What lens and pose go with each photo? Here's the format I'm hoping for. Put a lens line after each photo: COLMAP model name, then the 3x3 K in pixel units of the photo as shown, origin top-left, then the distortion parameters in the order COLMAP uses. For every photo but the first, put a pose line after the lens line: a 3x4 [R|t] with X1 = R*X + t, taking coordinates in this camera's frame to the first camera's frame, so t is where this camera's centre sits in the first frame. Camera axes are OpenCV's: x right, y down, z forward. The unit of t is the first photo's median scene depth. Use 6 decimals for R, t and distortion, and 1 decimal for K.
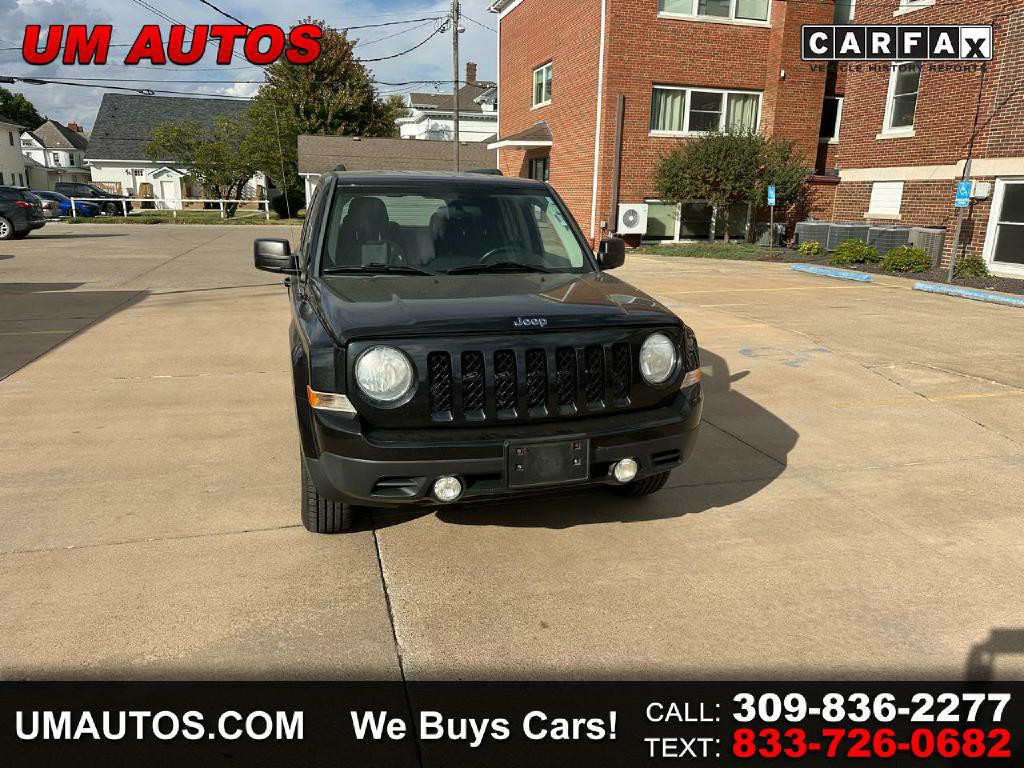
lens RADIAL K [[717.5, 0, 509.4], [0, 717.5, 384.5], [0, 0, 1]] dist [0.030246, -0.042940]
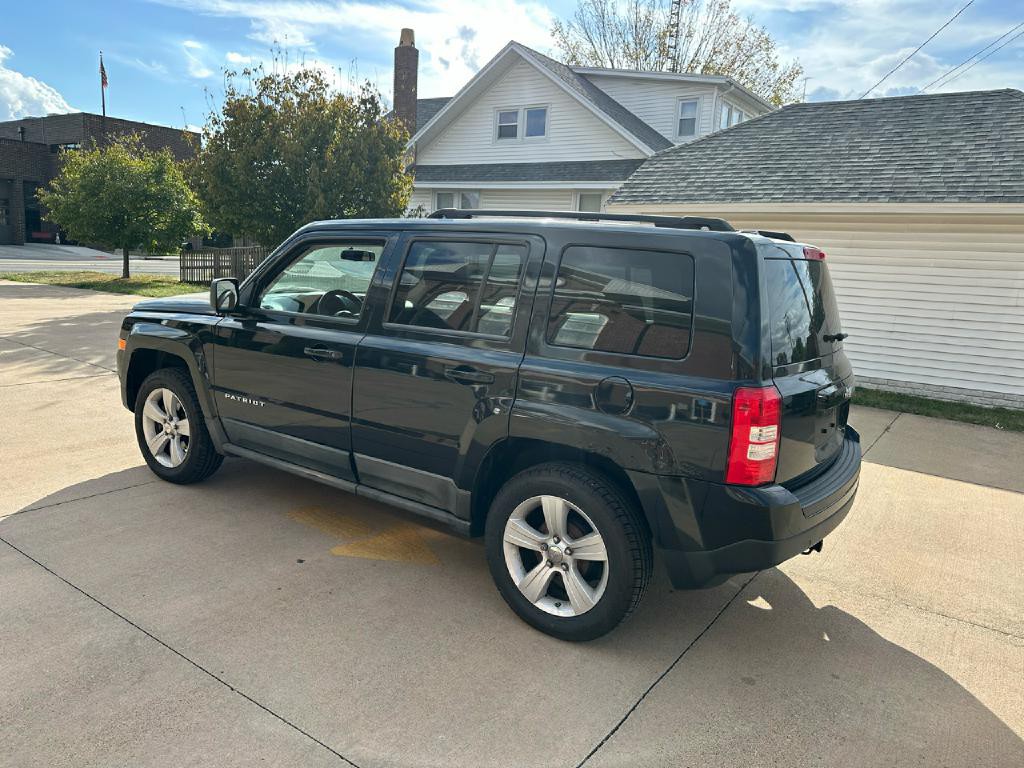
lens RADIAL K [[717.5, 0, 506.3], [0, 717.5, 384.5], [0, 0, 1]] dist [0.030246, -0.042940]
pose [[-0.769978, 0.054507, -0.635738, 0.132706], [-0.233741, 0.902991, 0.360518, -0.144477], [0.593716, 0.426189, -0.682542, 0.556715]]
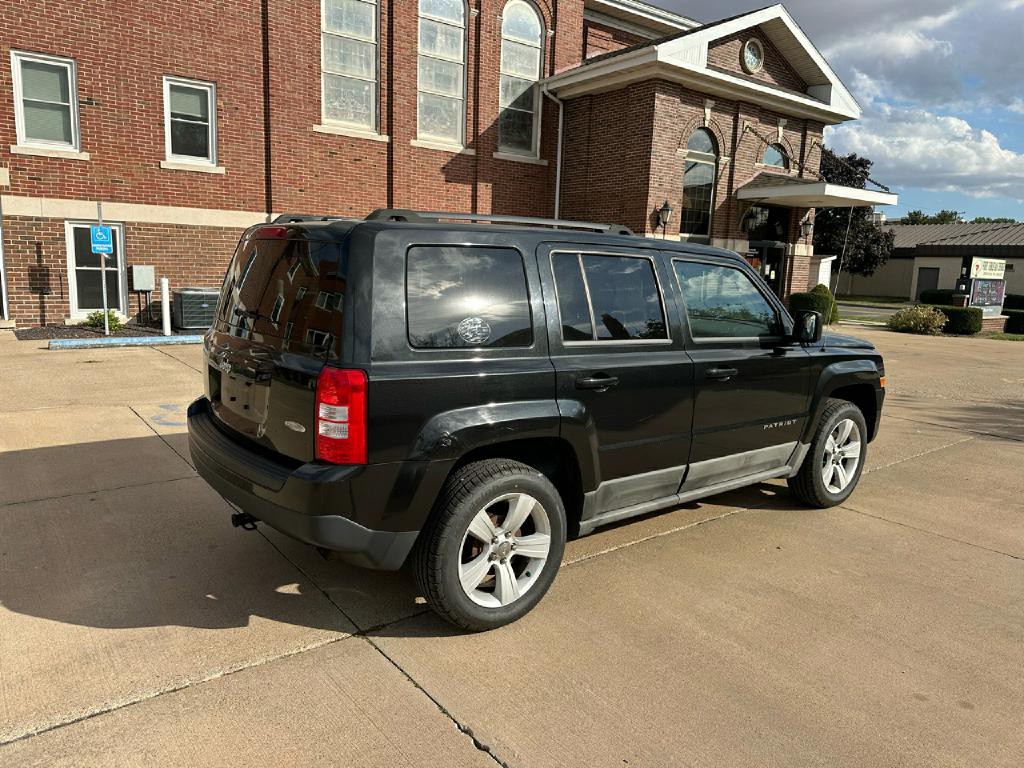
lens RADIAL K [[717.5, 0, 508.2], [0, 717.5, 390.8], [0, 0, 1]] dist [0.030246, -0.042940]
pose [[-0.368600, -0.191547, 0.909639, -0.303455], [0.200160, 0.939233, 0.278886, -0.125691], [-0.907783, 0.284871, -0.307861, 0.464942]]
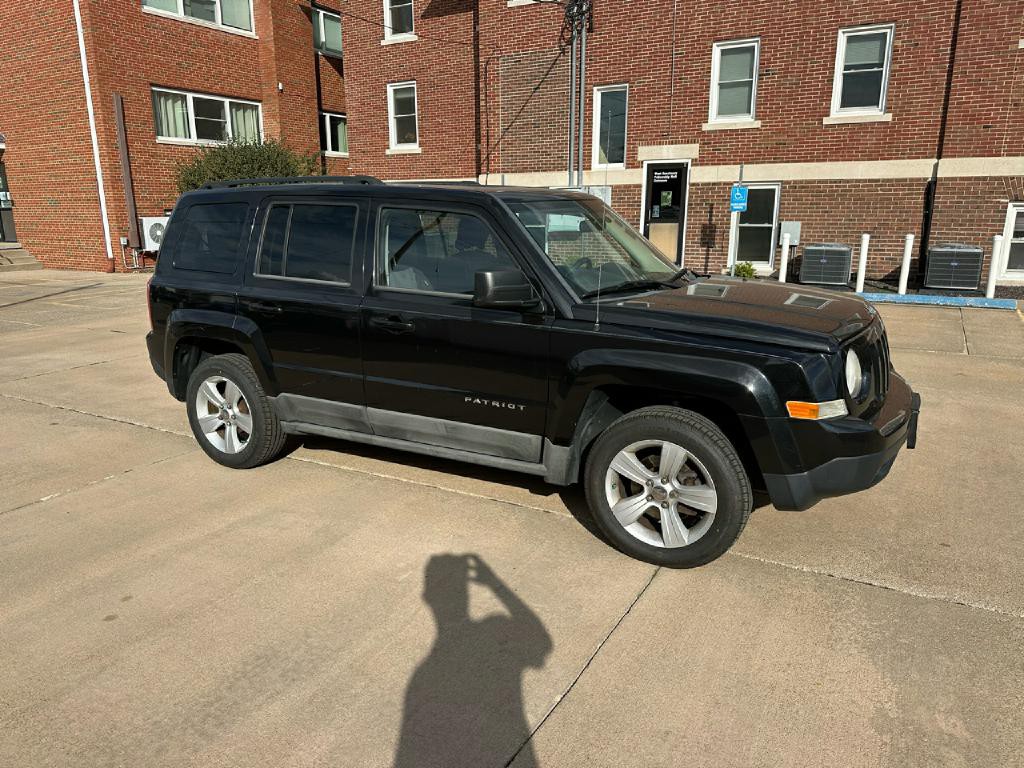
lens RADIAL K [[717.5, 0, 508.0], [0, 717.5, 388.1], [0, 0, 1]] dist [0.030246, -0.042940]
pose [[0.713284, -0.191305, 0.674261, -0.239814], [0.197087, 0.977956, 0.068977, -0.031623], [-0.672593, 0.083688, 0.735265, 0.104886]]
